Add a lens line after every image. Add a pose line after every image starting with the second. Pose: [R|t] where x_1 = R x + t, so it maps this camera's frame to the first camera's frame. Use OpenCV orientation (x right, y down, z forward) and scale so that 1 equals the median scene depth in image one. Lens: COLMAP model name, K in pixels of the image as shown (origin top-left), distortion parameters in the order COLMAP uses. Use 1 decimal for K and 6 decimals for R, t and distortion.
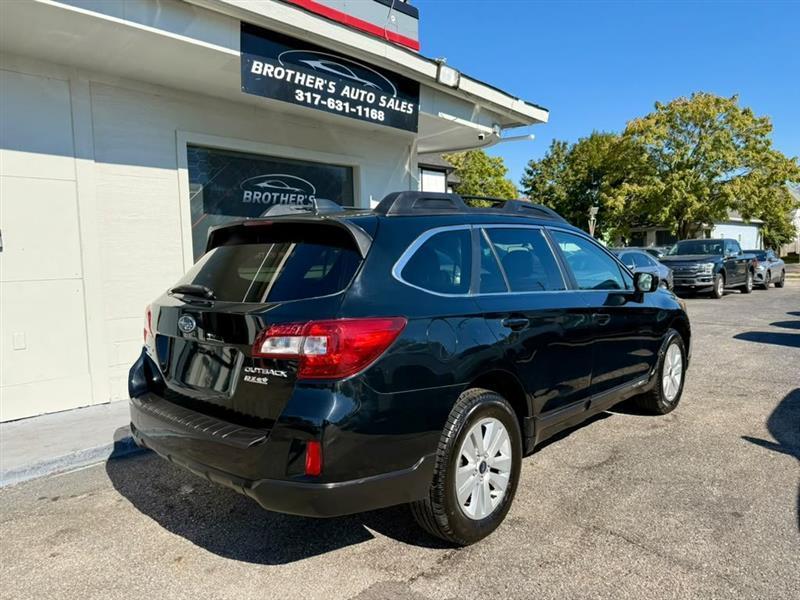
lens RADIAL K [[579.3, 0, 400.4], [0, 579.3, 302.0], [0, 0, 1]] dist [0.019492, -0.040154]
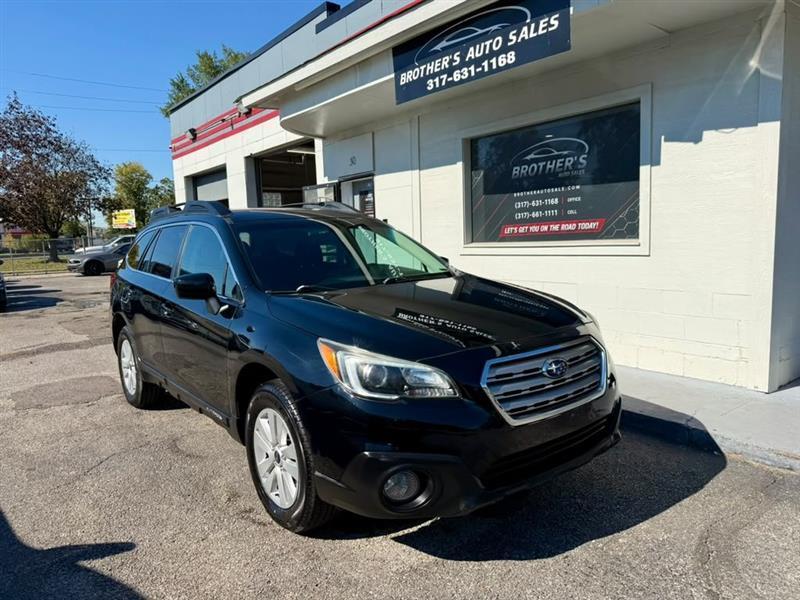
lens RADIAL K [[579.3, 0, 397.5], [0, 579.3, 302.7], [0, 0, 1]] dist [0.019492, -0.040154]
pose [[-0.164283, 0.136601, -0.976909, 0.822198], [-0.040109, 0.988621, 0.144984, -0.097081], [0.985598, 0.063001, -0.156934, 0.994187]]
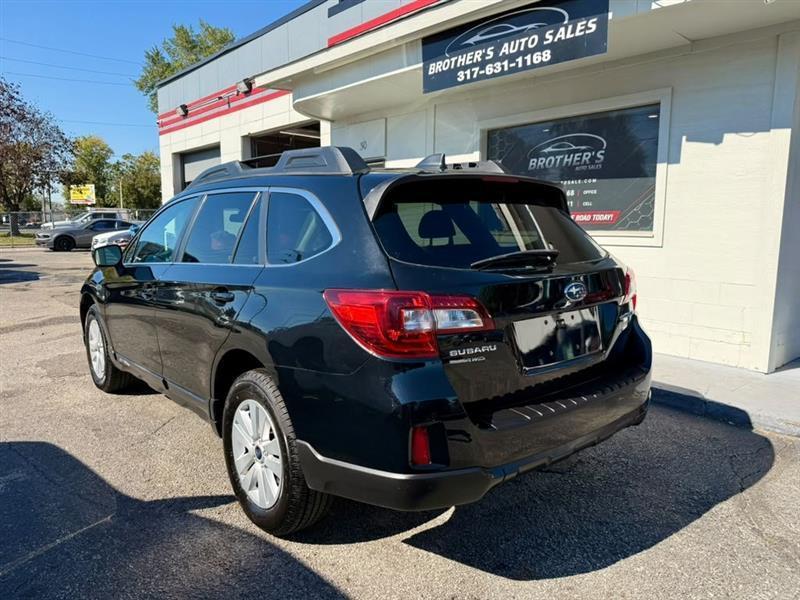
lens RADIAL K [[579.3, 0, 401.9], [0, 579.3, 304.0], [0, 0, 1]] dist [0.019492, -0.040154]
pose [[-0.102105, 0.155464, -0.982551, 0.884431], [-0.079751, 0.983254, 0.163863, -0.085706], [0.991572, 0.095090, -0.087997, 0.900793]]
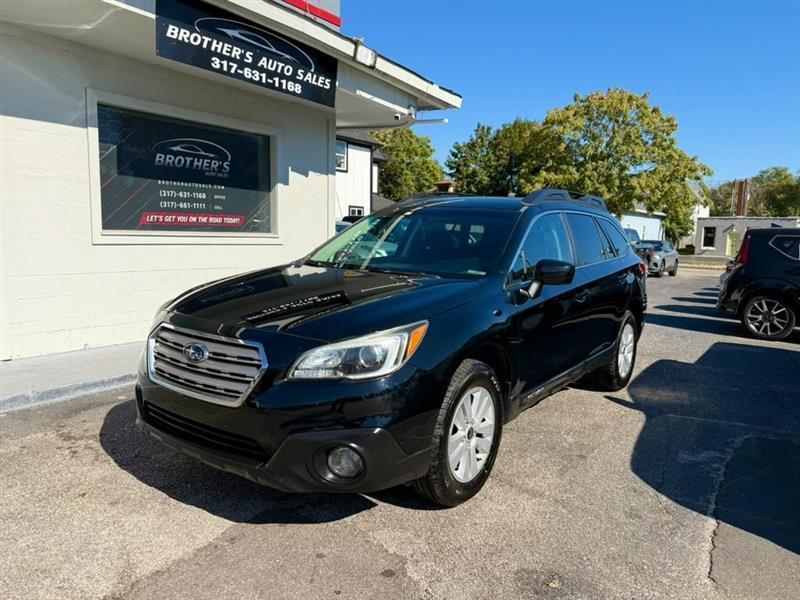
lens RADIAL K [[579.3, 0, 402.8], [0, 579.3, 303.6], [0, 0, 1]] dist [0.019492, -0.040154]
pose [[0.990087, 0.032256, 0.136703, 0.022158], [-0.038037, 0.998480, 0.039889, 0.010327], [-0.135209, -0.044693, 0.989809, -0.059897]]
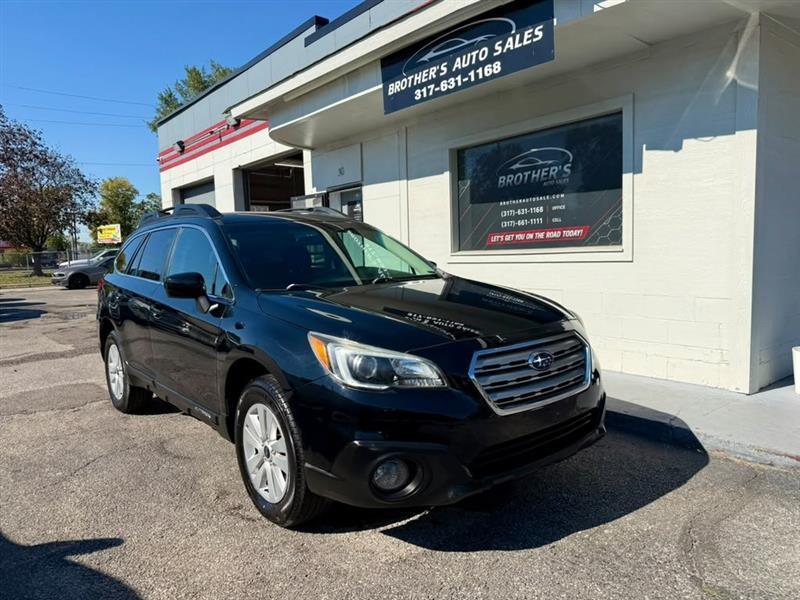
lens RADIAL K [[579.3, 0, 396.8], [0, 579.3, 304.1], [0, 0, 1]] dist [0.019492, -0.040154]
pose [[-0.143478, 0.111820, -0.983316, 0.832524], [-0.043735, 0.991909, 0.119179, -0.081667], [0.988687, 0.060105, -0.137427, 0.994794]]
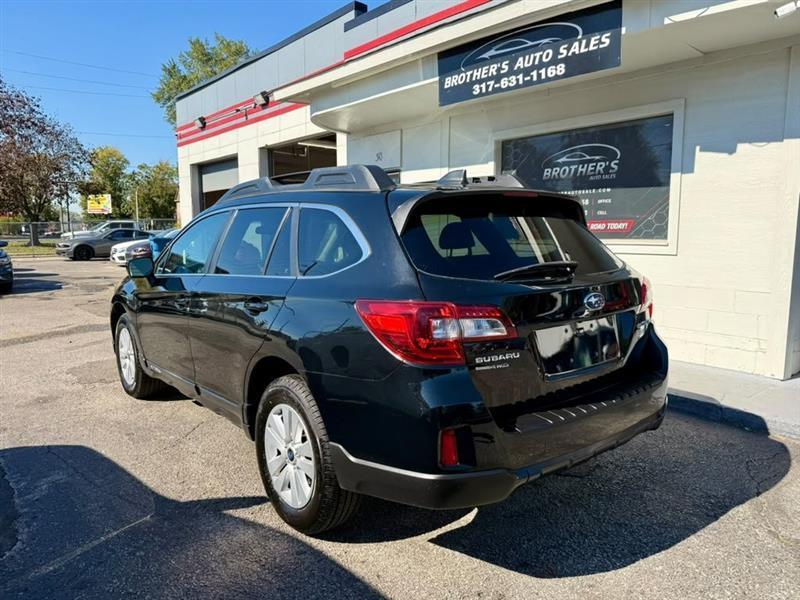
lens RADIAL K [[579.3, 0, 398.1], [0, 579.3, 302.6], [0, 0, 1]] dist [0.019492, -0.040154]
pose [[-0.127514, 0.141568, -0.981681, 0.906696], [-0.072610, 0.985773, 0.151590, -0.090304], [0.989175, 0.090609, -0.115421, 0.892171]]
